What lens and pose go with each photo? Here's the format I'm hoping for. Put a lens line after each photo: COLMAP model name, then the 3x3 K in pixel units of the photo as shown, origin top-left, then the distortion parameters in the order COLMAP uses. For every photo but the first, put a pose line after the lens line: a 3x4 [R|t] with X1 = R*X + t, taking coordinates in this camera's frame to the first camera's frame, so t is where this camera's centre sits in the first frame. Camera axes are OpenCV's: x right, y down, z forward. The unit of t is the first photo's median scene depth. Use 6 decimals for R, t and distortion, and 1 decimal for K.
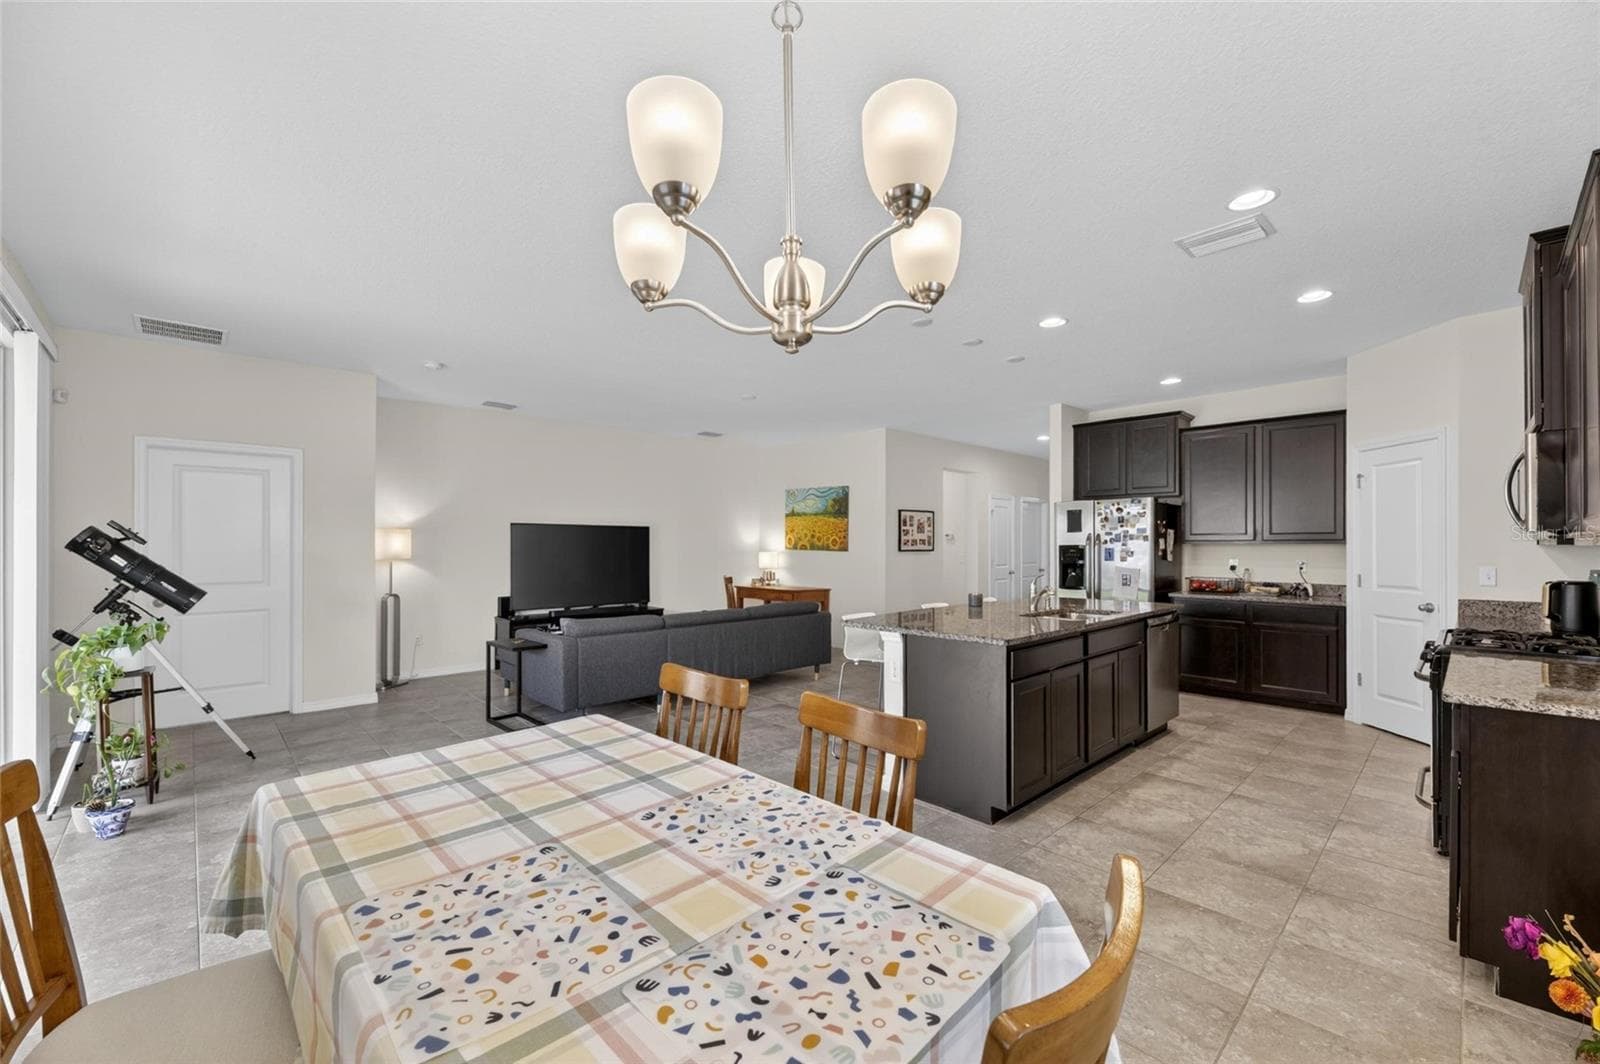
lens RADIAL K [[643.9, 0, 806.8], [0, 643.9, 545.1], [0, 0, 1]] dist [-0.002001, -0.000433]
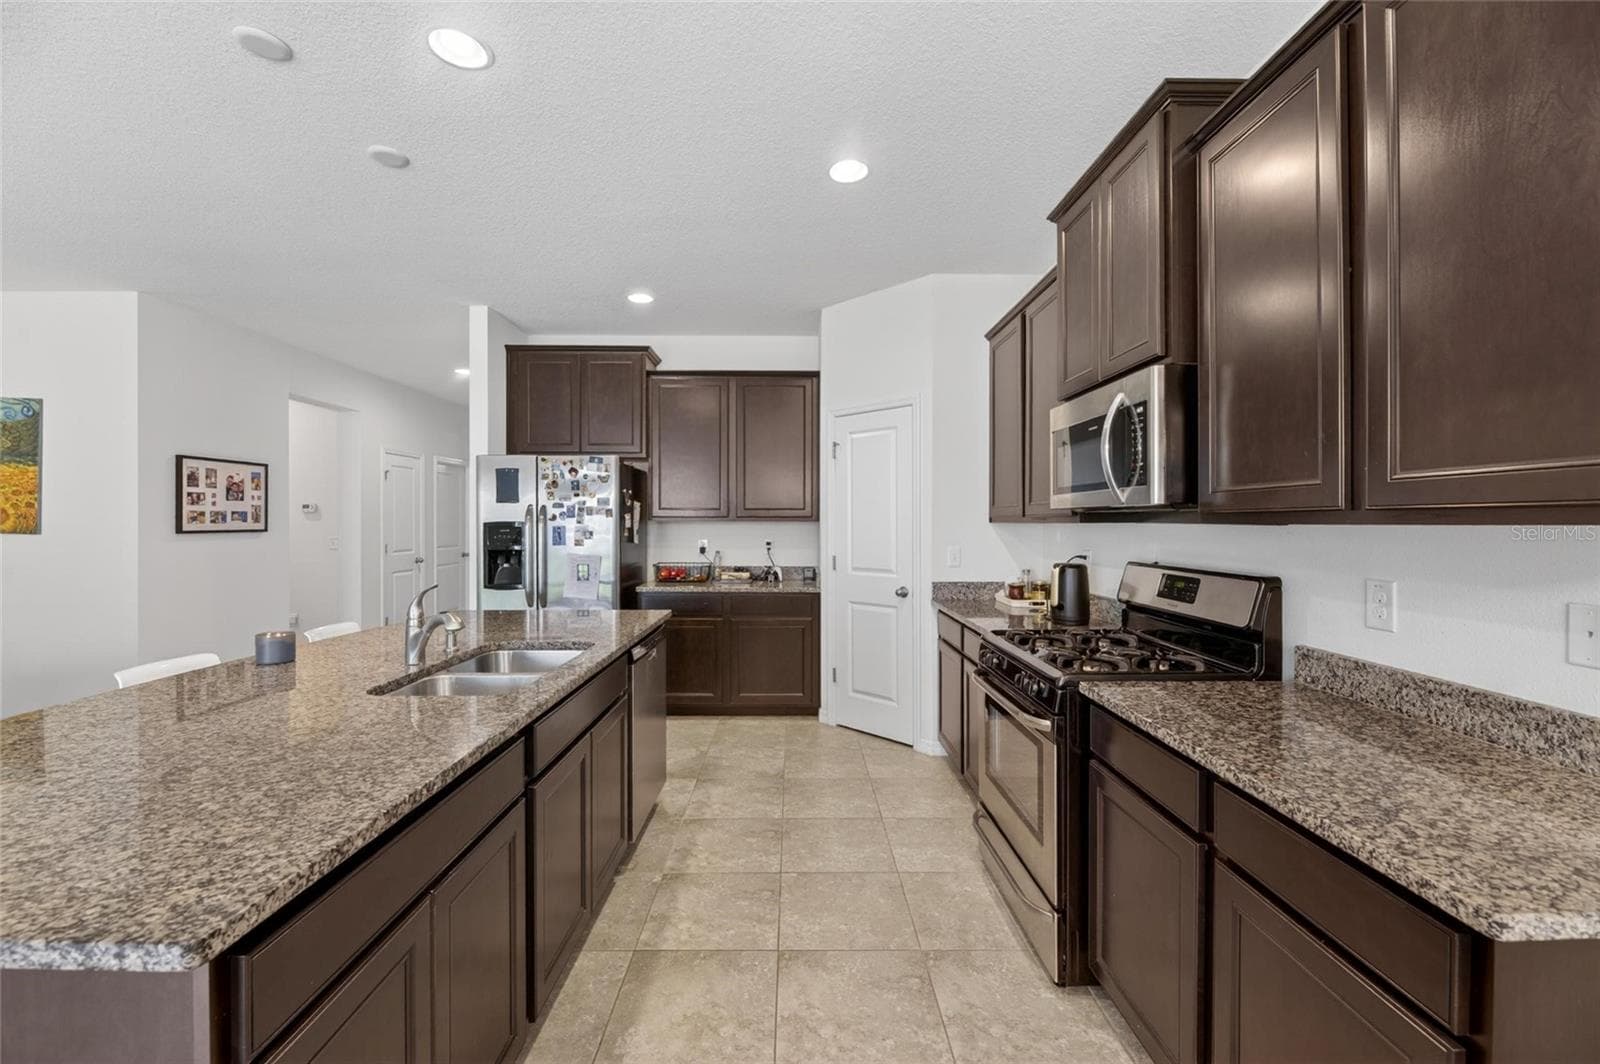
lens RADIAL K [[647.5, 0, 799.6], [0, 647.5, 523.3], [0, 0, 1]] dist [-0.002067, -0.000687]
pose [[0.685666, 0.000948, 0.727915, 0.147185], [-0.002302, 0.999997, 0.000867, -0.000018], [-0.727912, -0.002271, 0.685667, 0.347983]]
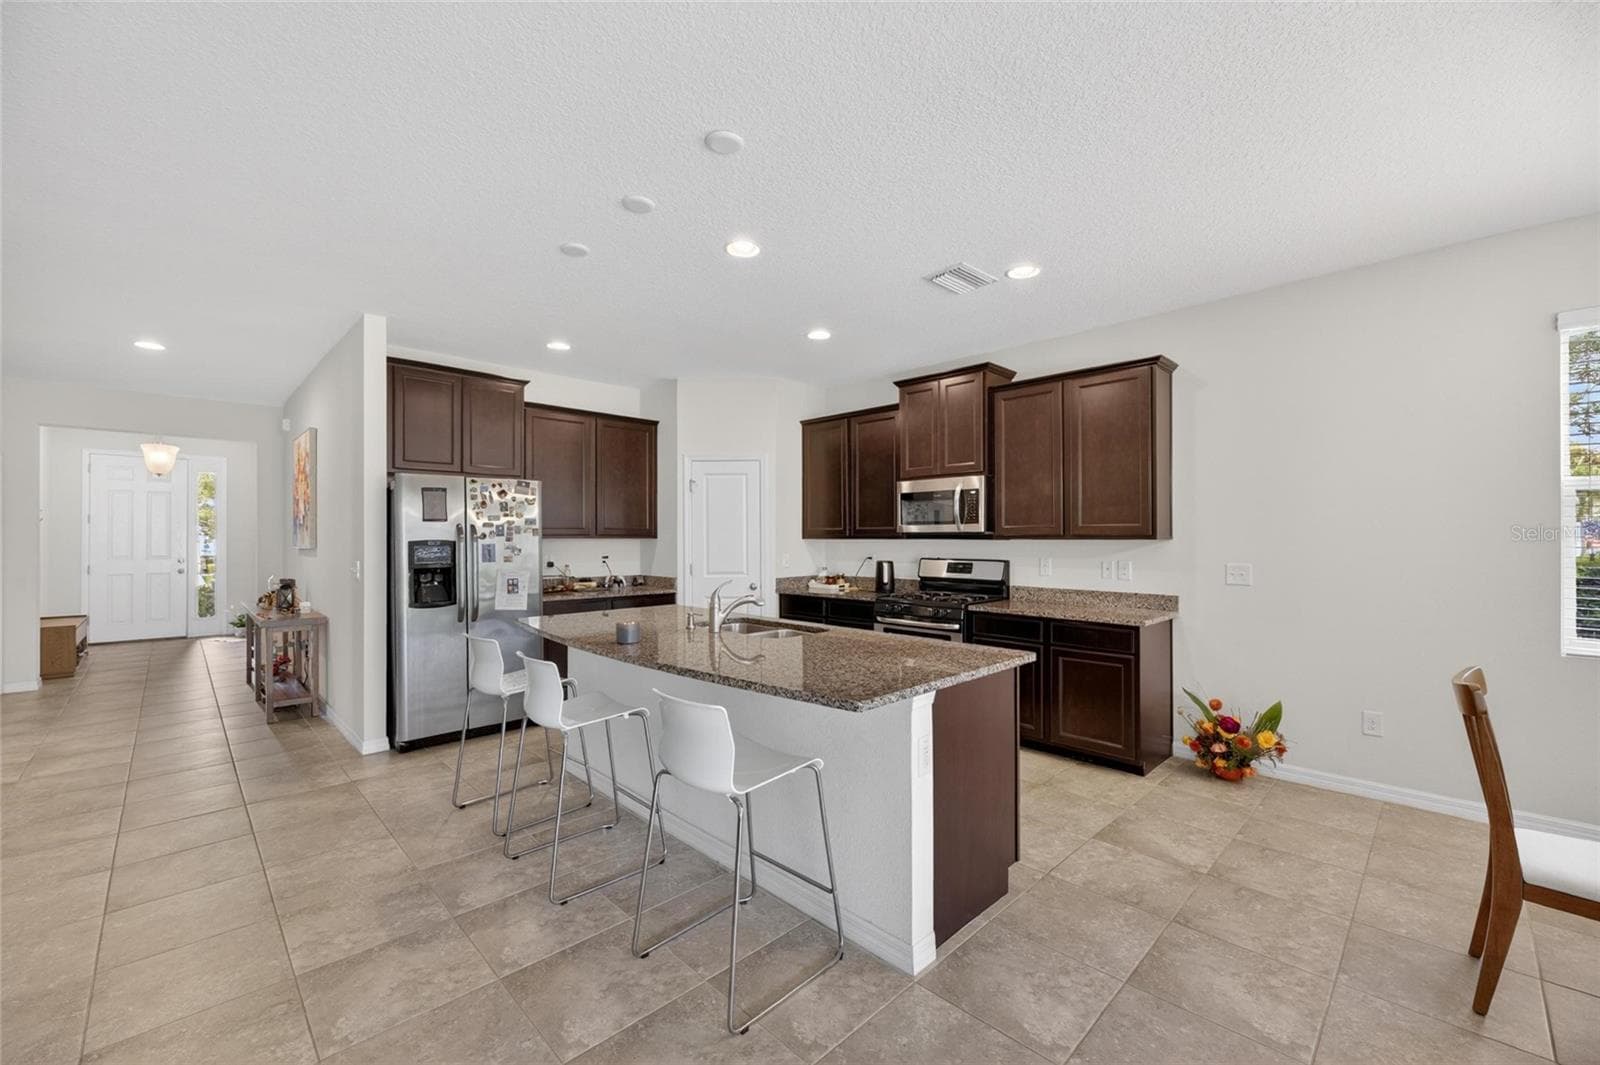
lens RADIAL K [[640.5, 0, 800.0], [0, 640.5, 532.5], [0, 0, 1]] dist [-0.000584, -0.000125]
pose [[-0.008393, 0.008540, 0.999928, -0.266158], [0.001402, 0.999963, -0.008529, -0.002203], [-0.999964, 0.001330, -0.008404, 0.661265]]
